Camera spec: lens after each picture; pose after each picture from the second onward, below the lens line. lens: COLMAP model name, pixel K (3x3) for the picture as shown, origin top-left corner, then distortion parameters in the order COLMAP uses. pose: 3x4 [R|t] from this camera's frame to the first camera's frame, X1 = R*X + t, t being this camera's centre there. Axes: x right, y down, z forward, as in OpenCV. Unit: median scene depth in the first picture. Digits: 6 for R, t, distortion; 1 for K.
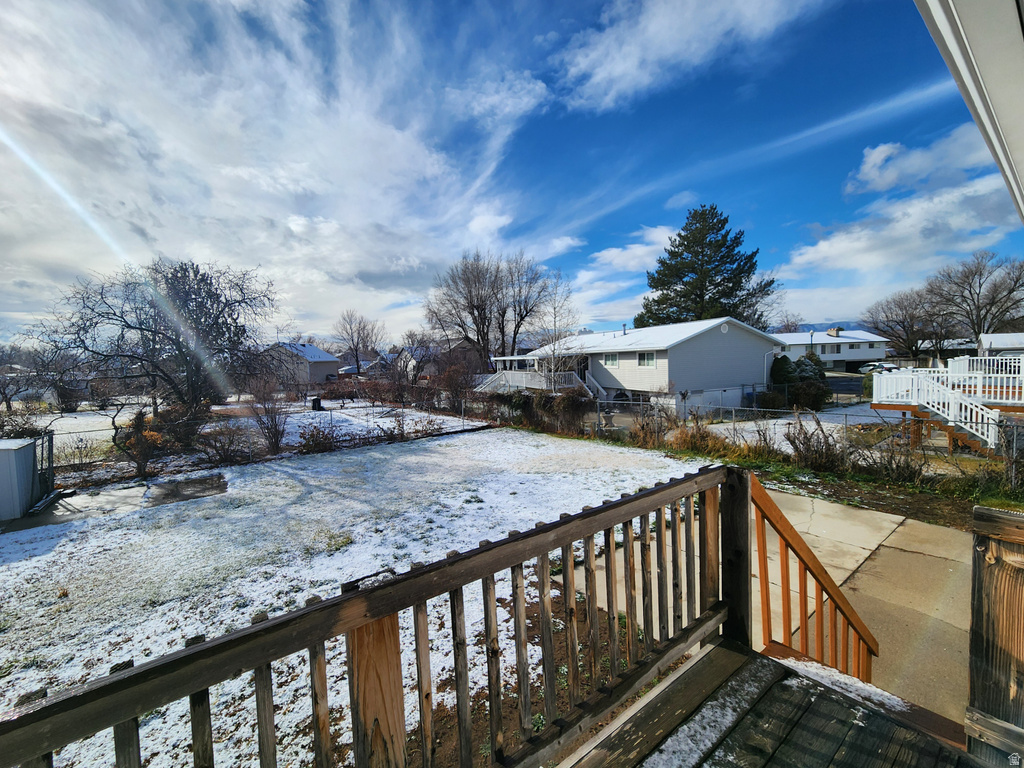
lens RADIAL K [[420.5, 0, 488.2], [0, 420.5, 417.9], [0, 0, 1]] dist [0.002541, -0.000699]
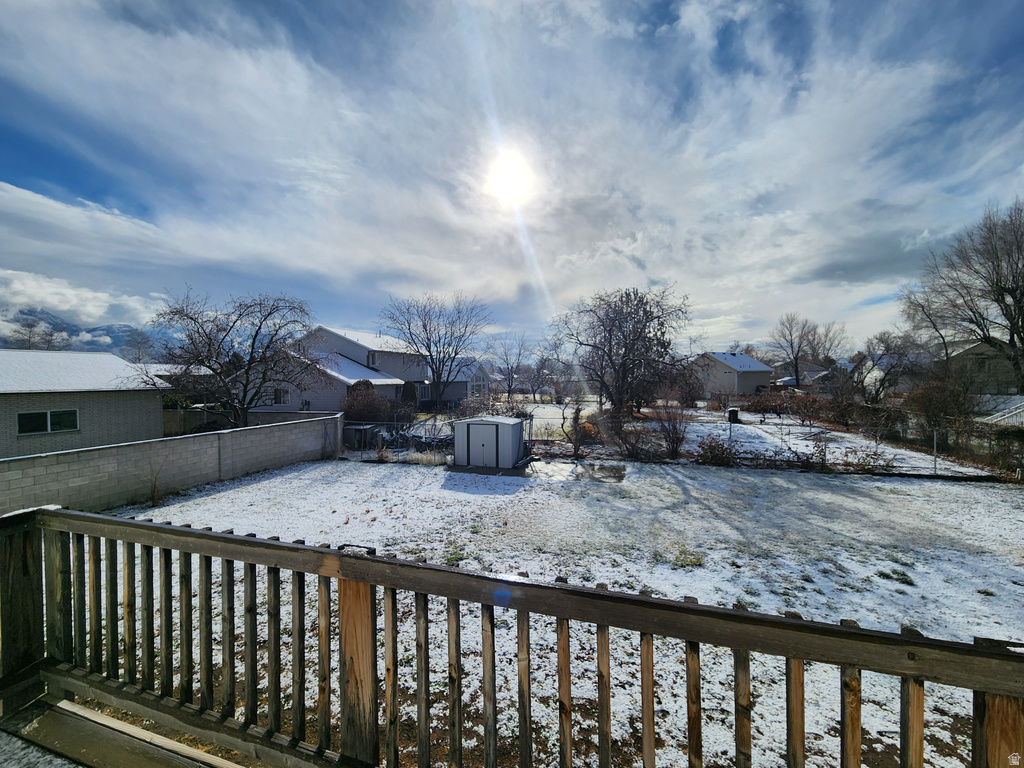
lens RADIAL K [[420.5, 0, 502.5], [0, 420.5, 381.8], [0, 0, 1]] dist [0.002541, -0.000699]
pose [[0.574997, 0.035788, -0.817372, 0.095311], [-0.120845, 0.991800, -0.041586, -0.008432], [0.809181, 0.122687, 0.574607, 0.033854]]
